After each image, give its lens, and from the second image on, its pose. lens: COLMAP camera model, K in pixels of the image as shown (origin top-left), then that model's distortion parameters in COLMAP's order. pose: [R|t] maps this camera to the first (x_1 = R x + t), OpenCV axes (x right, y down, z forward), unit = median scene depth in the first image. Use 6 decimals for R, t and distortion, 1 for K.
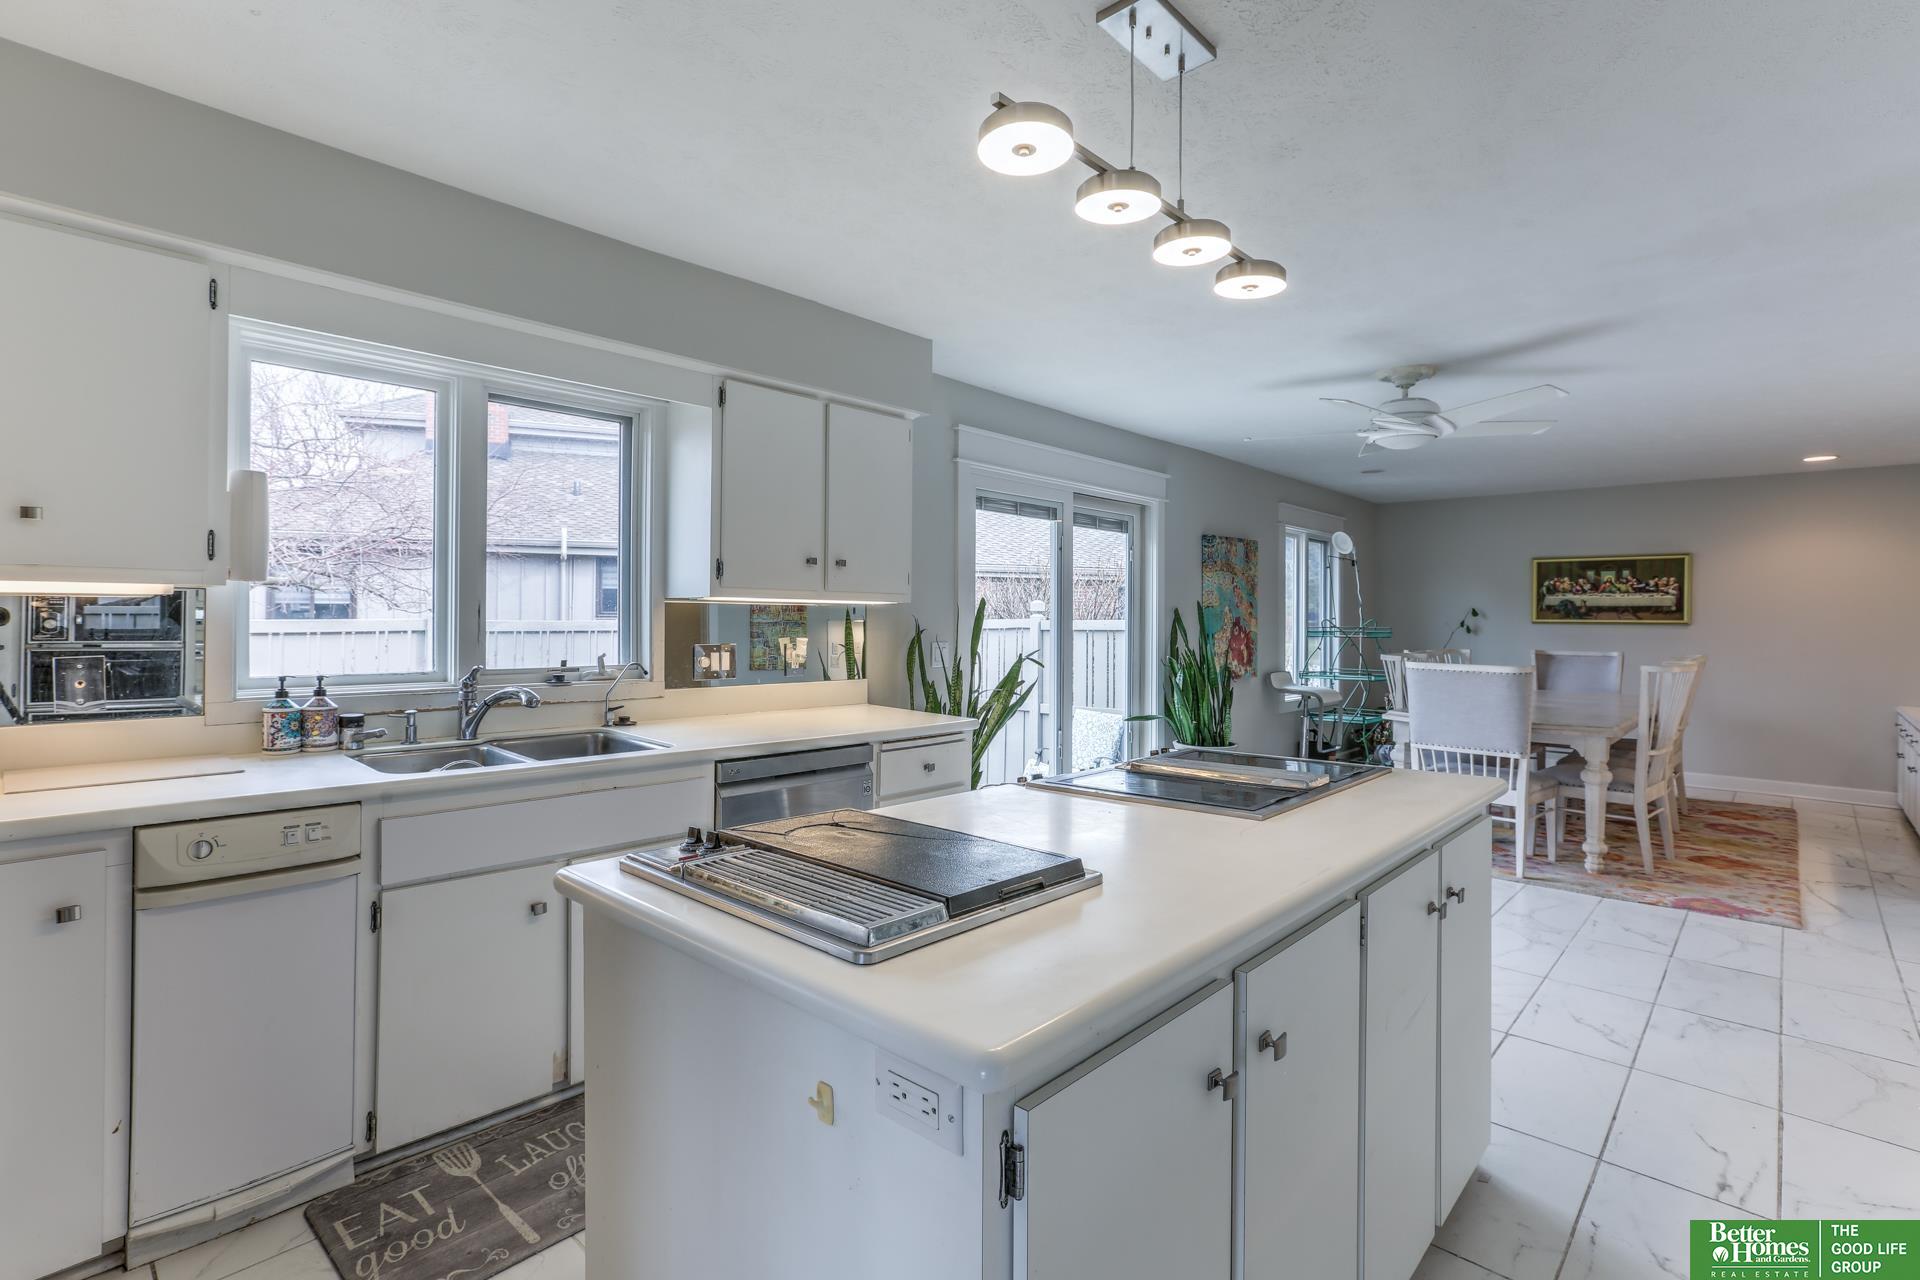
lens RADIAL K [[877.6, 0, 962.8], [0, 877.6, 630.8], [0, 0, 1]] dist [-0.016362, 0.007680]
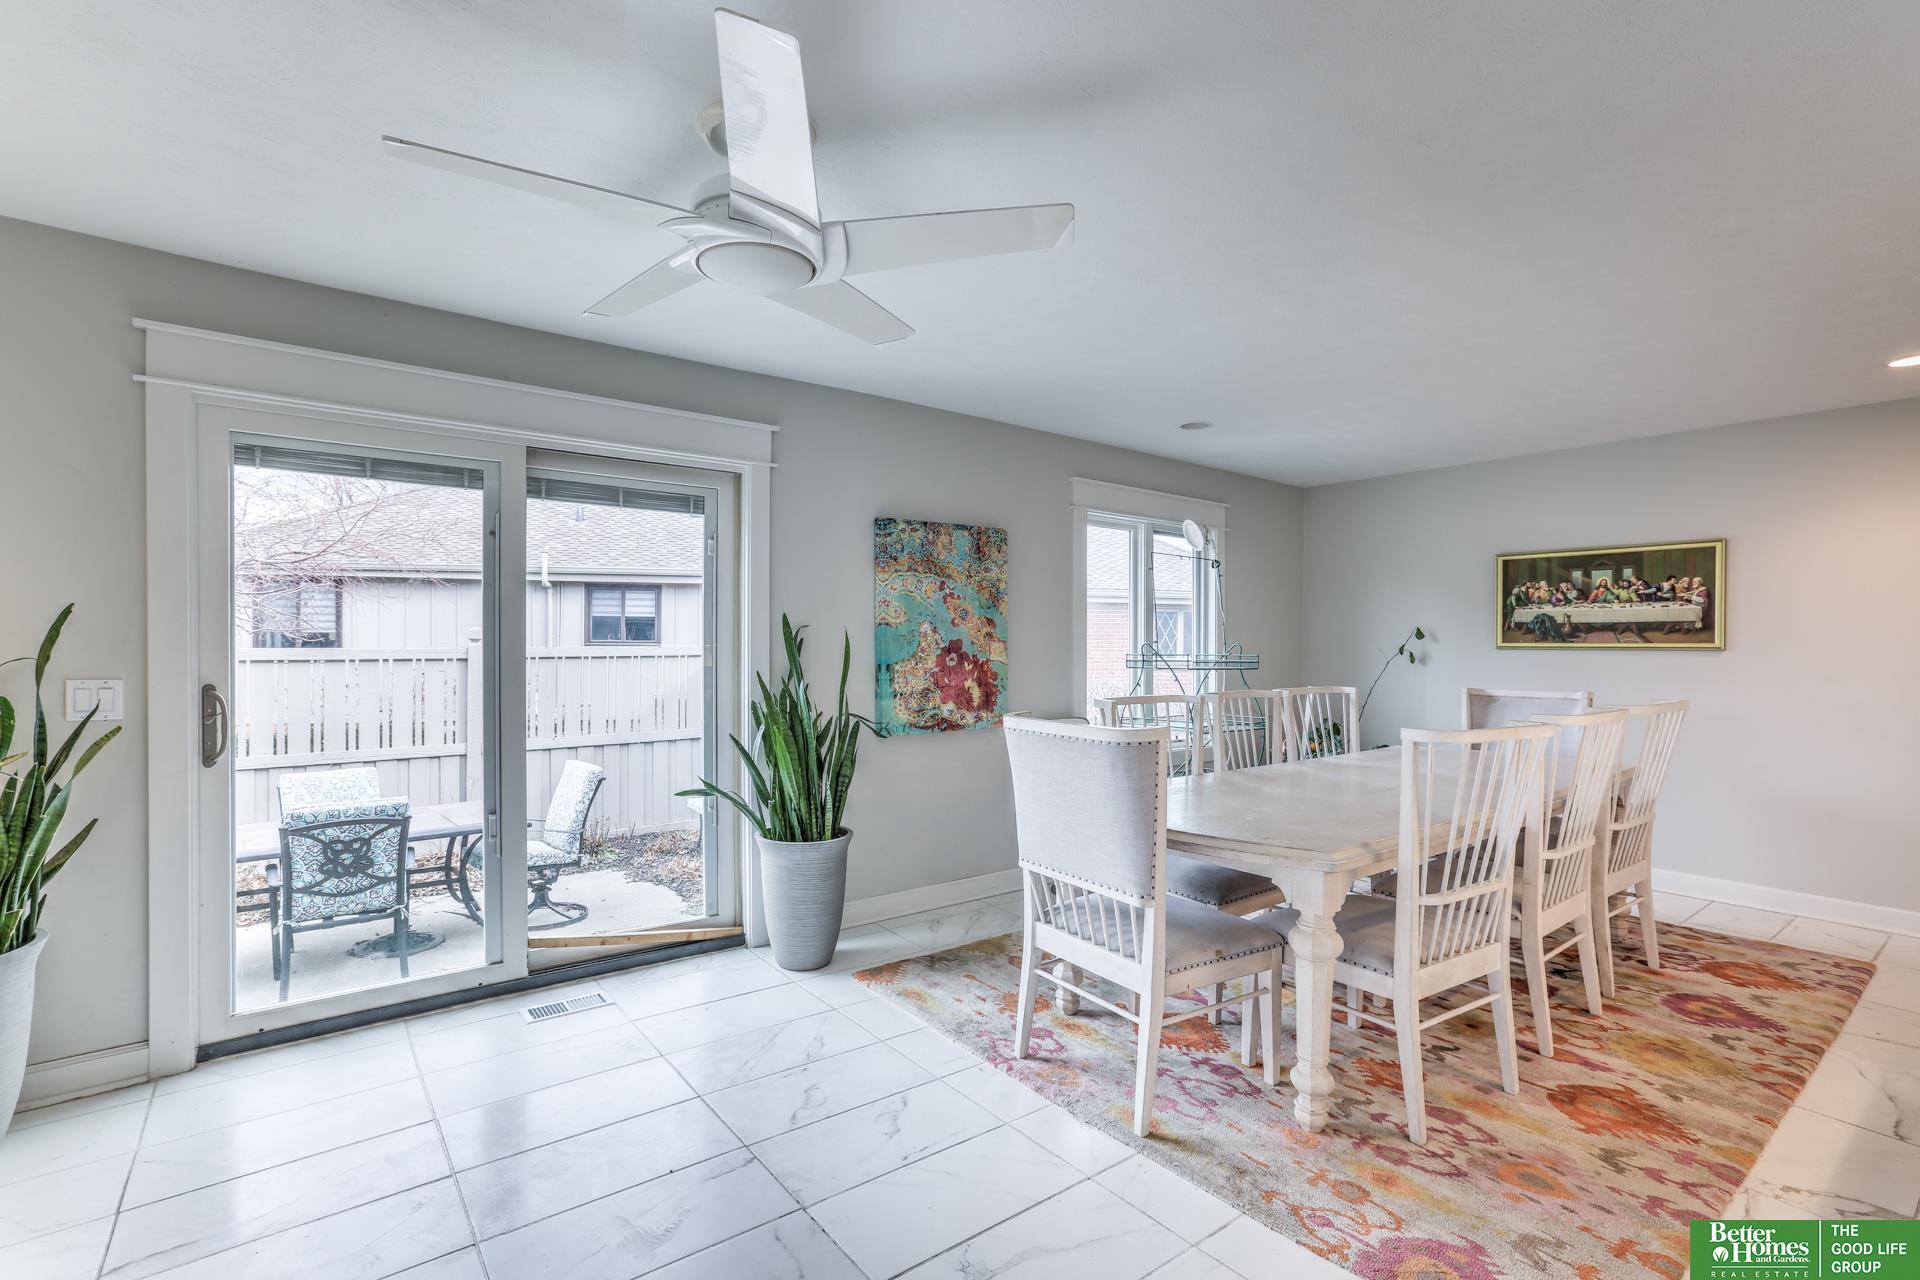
lens RADIAL K [[877.6, 0, 959.4], [0, 877.6, 650.9], [0, 0, 1]] dist [-0.016362, 0.007680]
pose [[0.989546, -0.001432, -0.144211, 0.355839], [0.000114, 0.999958, -0.009145, -0.000545], [0.144218, 0.009033, 0.989505, 0.272354]]
